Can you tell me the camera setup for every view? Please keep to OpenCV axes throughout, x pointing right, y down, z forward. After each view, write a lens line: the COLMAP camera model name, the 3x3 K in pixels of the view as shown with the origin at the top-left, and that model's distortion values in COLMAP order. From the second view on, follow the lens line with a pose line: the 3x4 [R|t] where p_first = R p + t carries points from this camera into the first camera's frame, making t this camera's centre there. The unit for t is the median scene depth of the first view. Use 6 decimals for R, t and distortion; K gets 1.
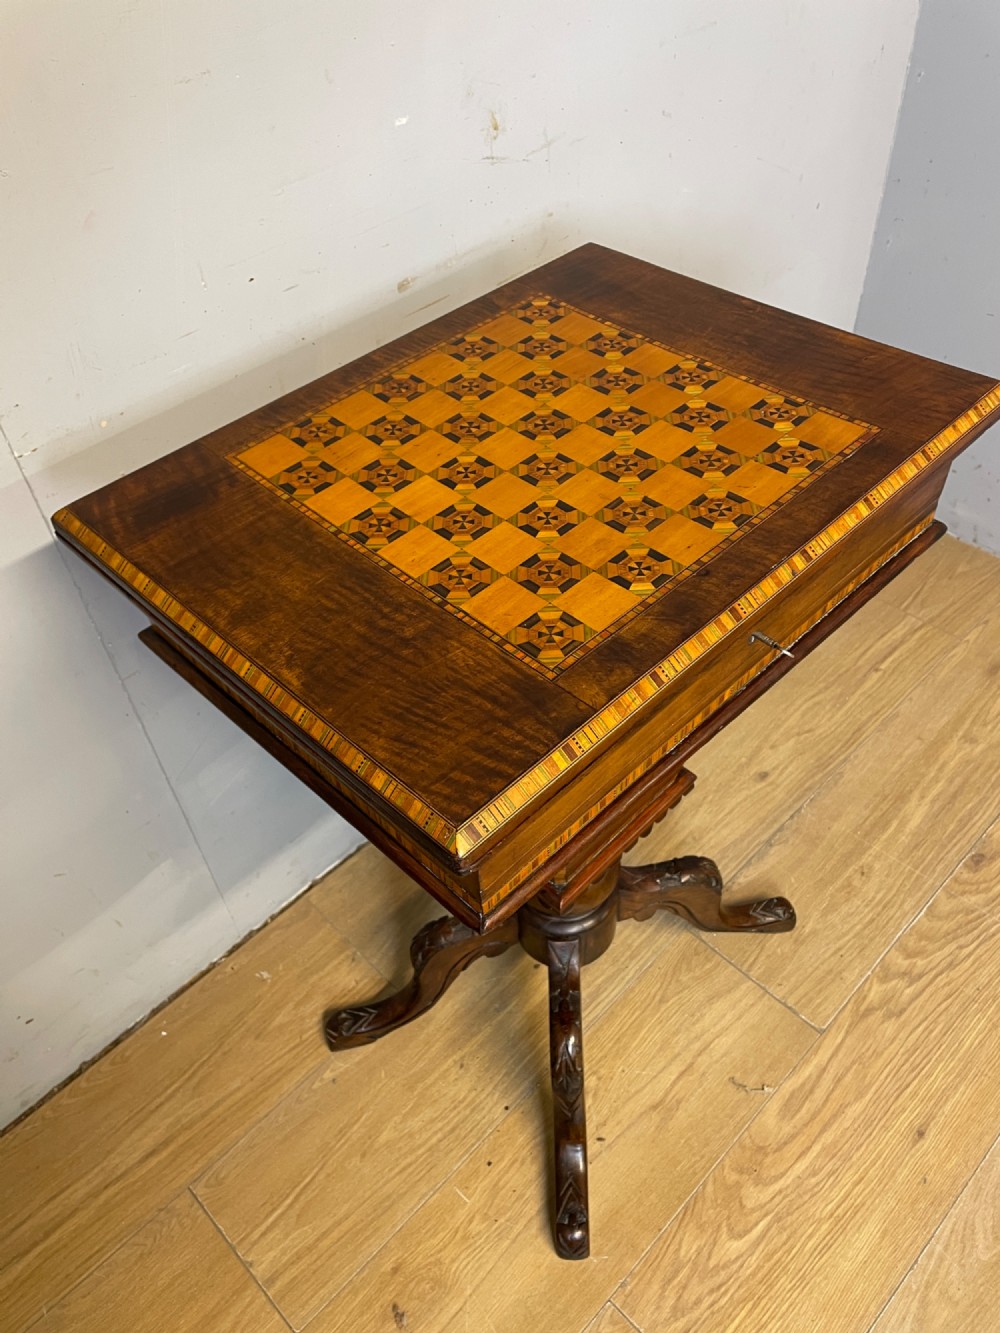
lens RADIAL K [[1012.9, 0, 494.6], [0, 1012.9, 655.6], [0, 0, 1]] dist [0.089880, -0.121118]
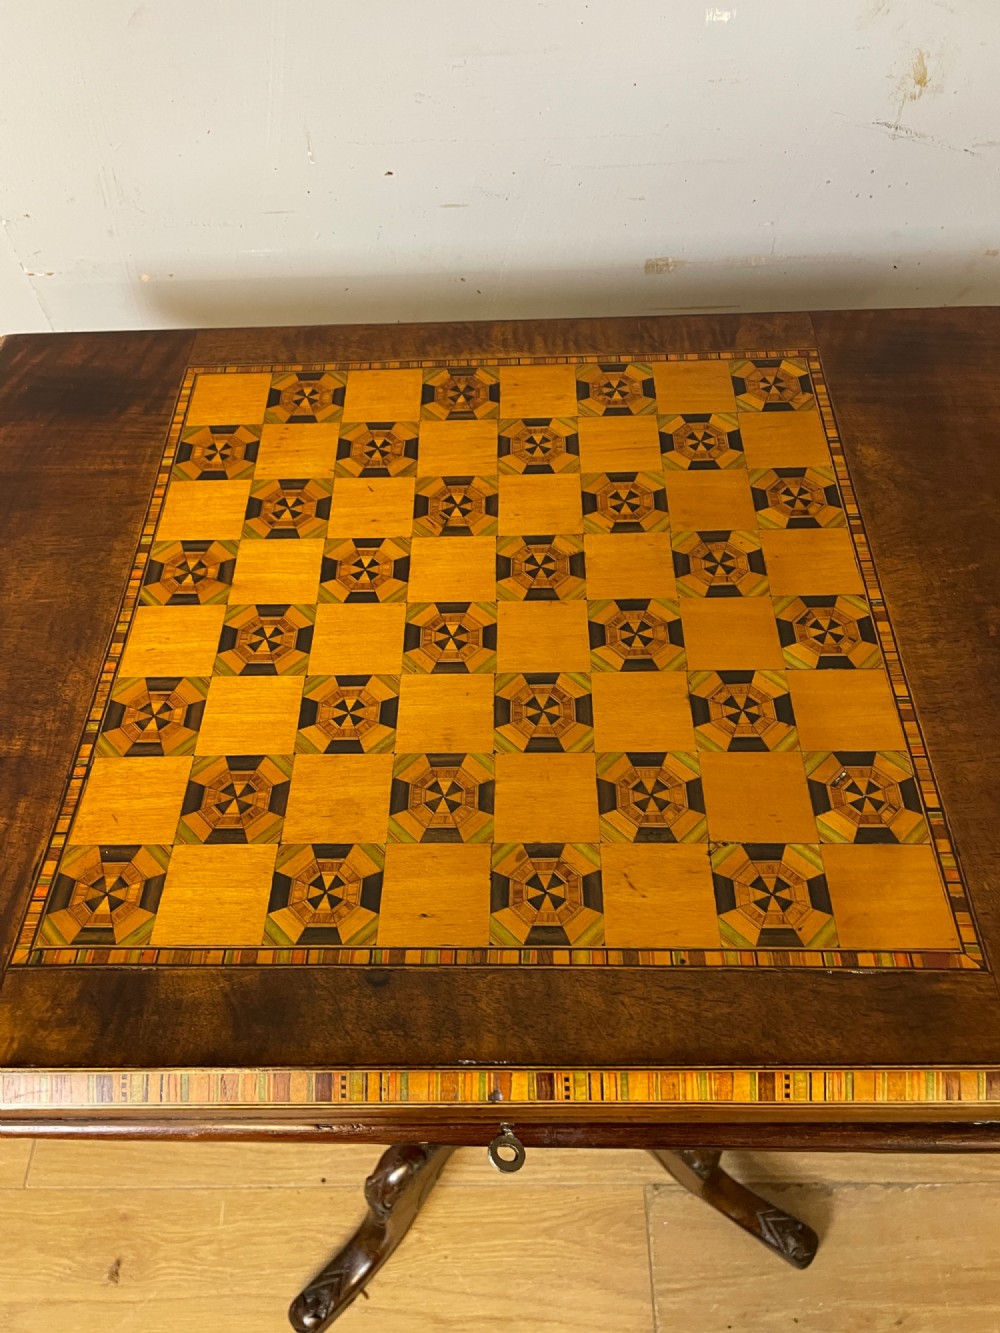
lens RADIAL K [[1016.6, 0, 503.6], [0, 1016.6, 720.7], [0, 0, 1]] dist [0.086527, -0.118382]
pose [[0.711712, 0.592406, -0.377518, 0.236905], [-0.500978, 0.804767, 0.318387, -0.251394], [0.492429, -0.037471, 0.869546, 0.346279]]
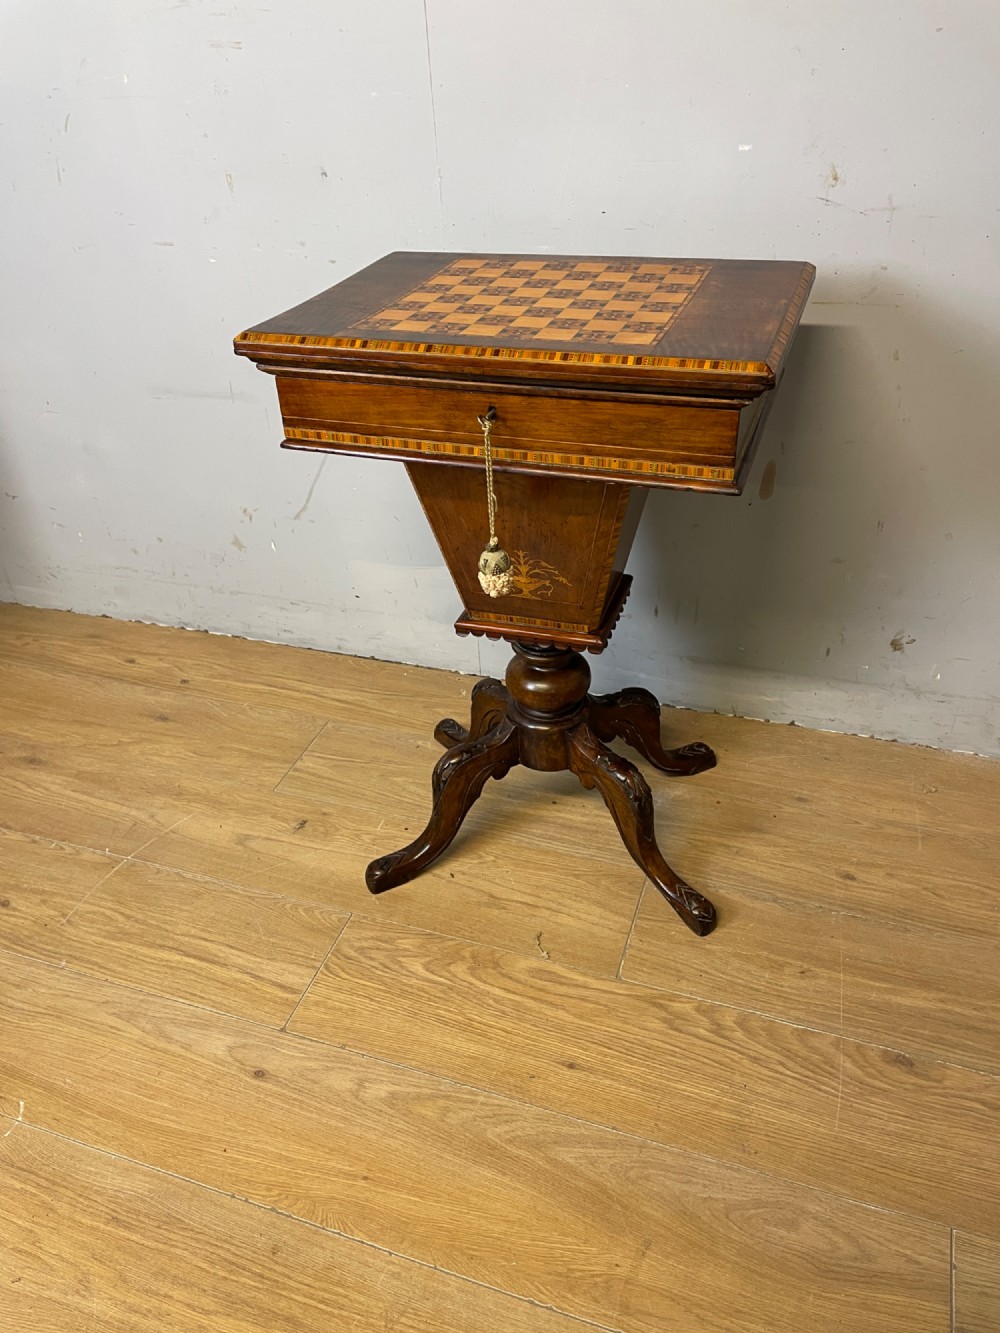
lens RADIAL K [[1012.9, 0, 488.0], [0, 1012.9, 655.0], [0, 0, 1]] dist [0.089880, -0.121118]
pose [[0.434890, 0.521329, -0.734225, 0.977121], [-0.619771, 0.764806, 0.175945, -0.004035], [0.653265, 0.378535, 0.655710, 0.069961]]
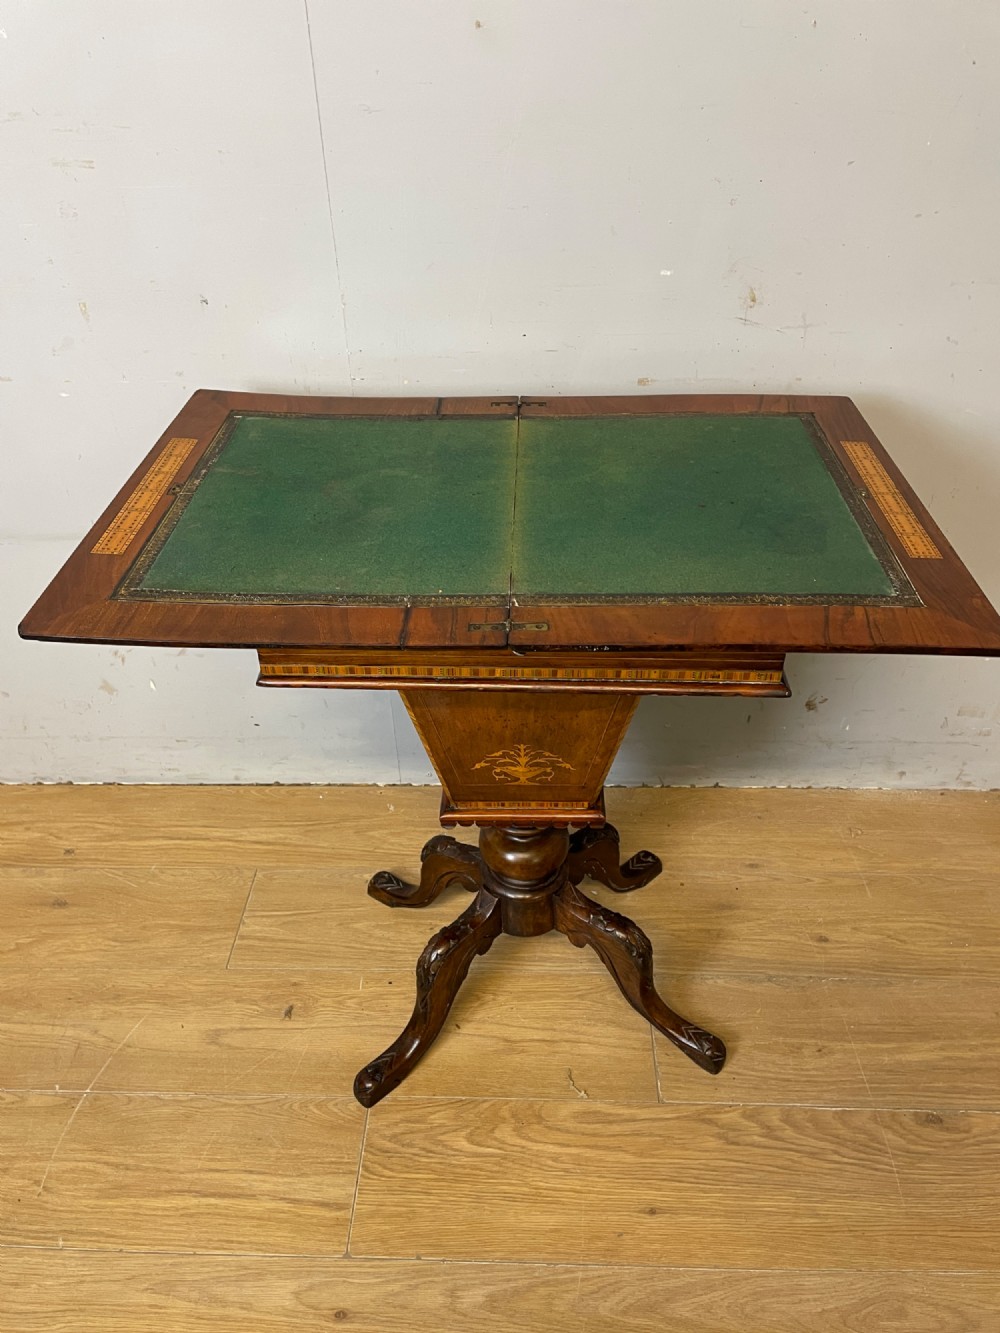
lens RADIAL K [[1012.9, 0, 496.2], [0, 1012.9, 666.3], [0, 0, 1]] dist [0.089880, -0.121118]
pose [[0.686319, 0.456476, -0.566211, 0.676376], [-0.527187, 0.848553, 0.045081, 0.013154], [0.501039, 0.267559, 0.823026, -0.138326]]
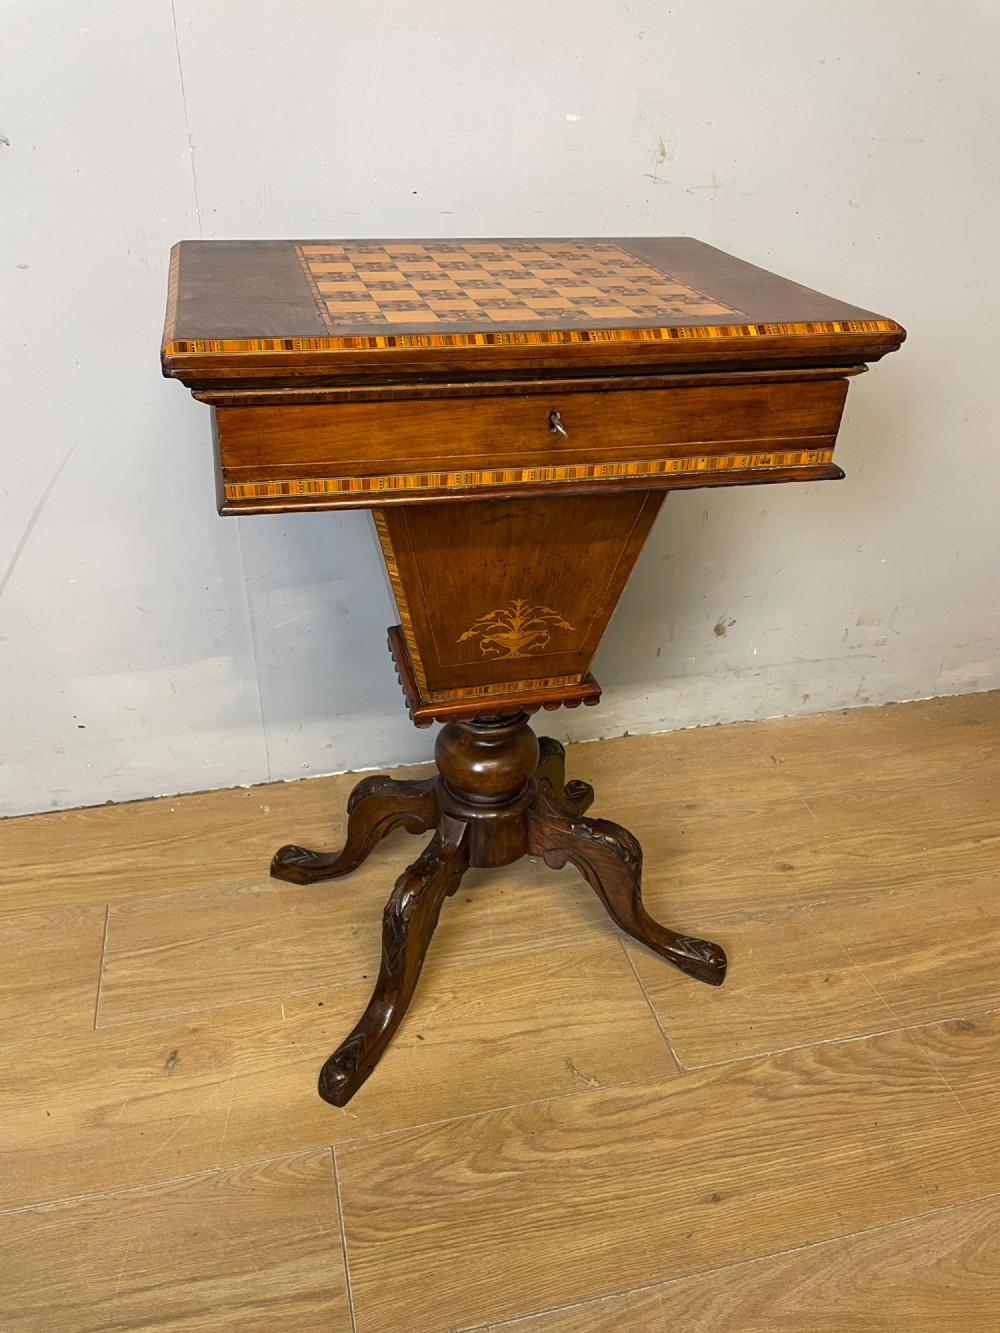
lens RADIAL K [[1016.6, 0, 497.1], [0, 1016.6, 653.1], [0, 0, 1]] dist [0.086527, -0.118382]
pose [[0.857518, 0.331411, -0.393483, 0.462145], [-0.415280, 0.897374, -0.149208, 0.261370], [0.303652, 0.291355, 0.907143, -0.007856]]
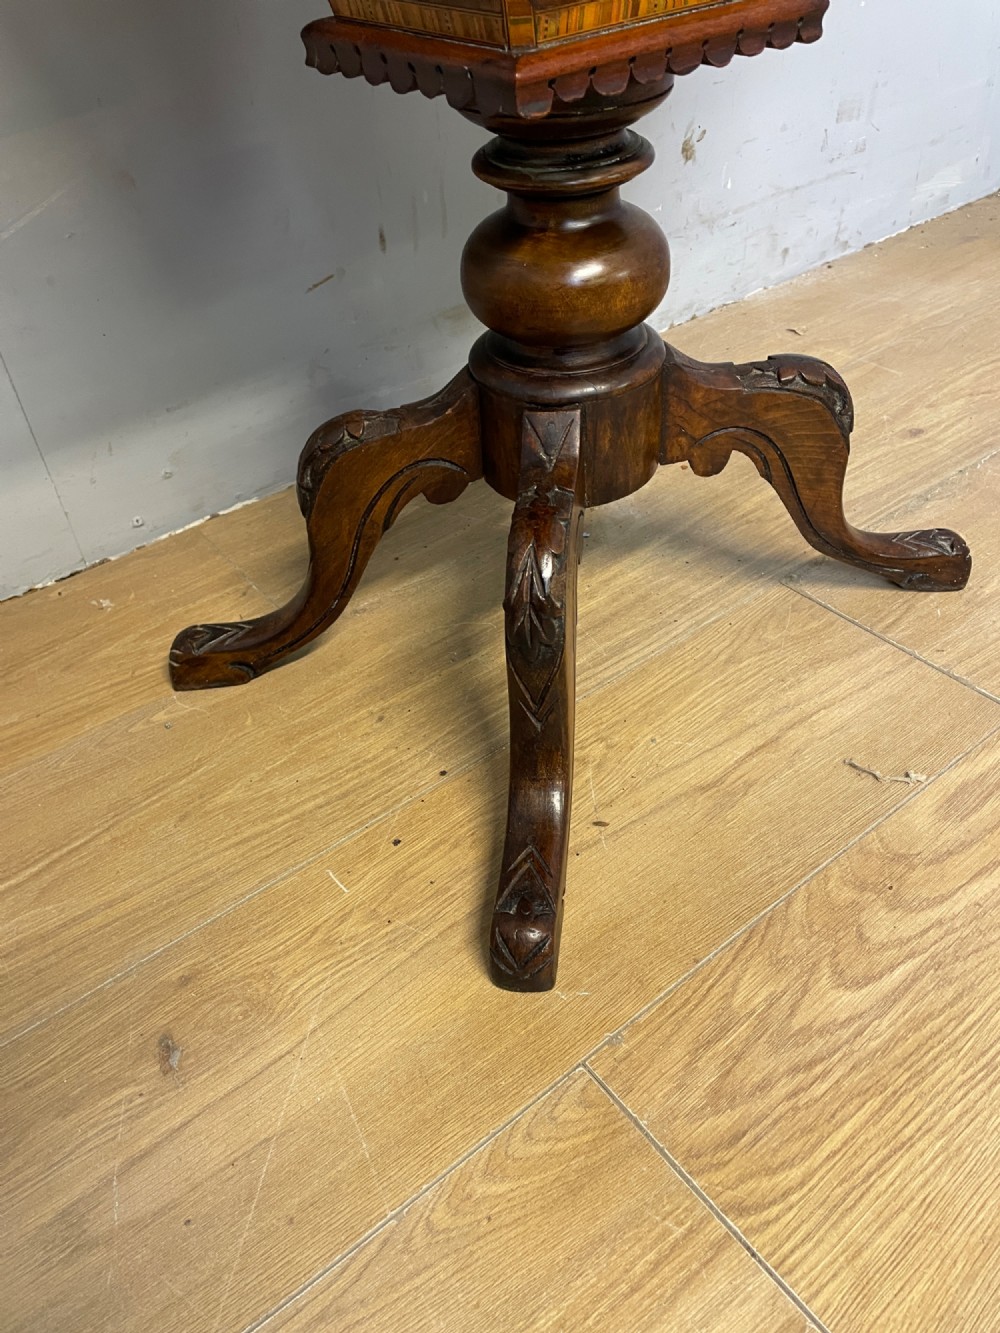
lens RADIAL K [[1016.6, 0, 503.4], [0, 1016.6, 654.0], [0, 0, 1]] dist [0.086527, -0.118382]
pose [[0.993306, 0.072316, -0.090079, 0.098352], [-0.079706, 0.993495, -0.081336, 0.448561], [0.083611, 0.087971, 0.992608, 0.462452]]
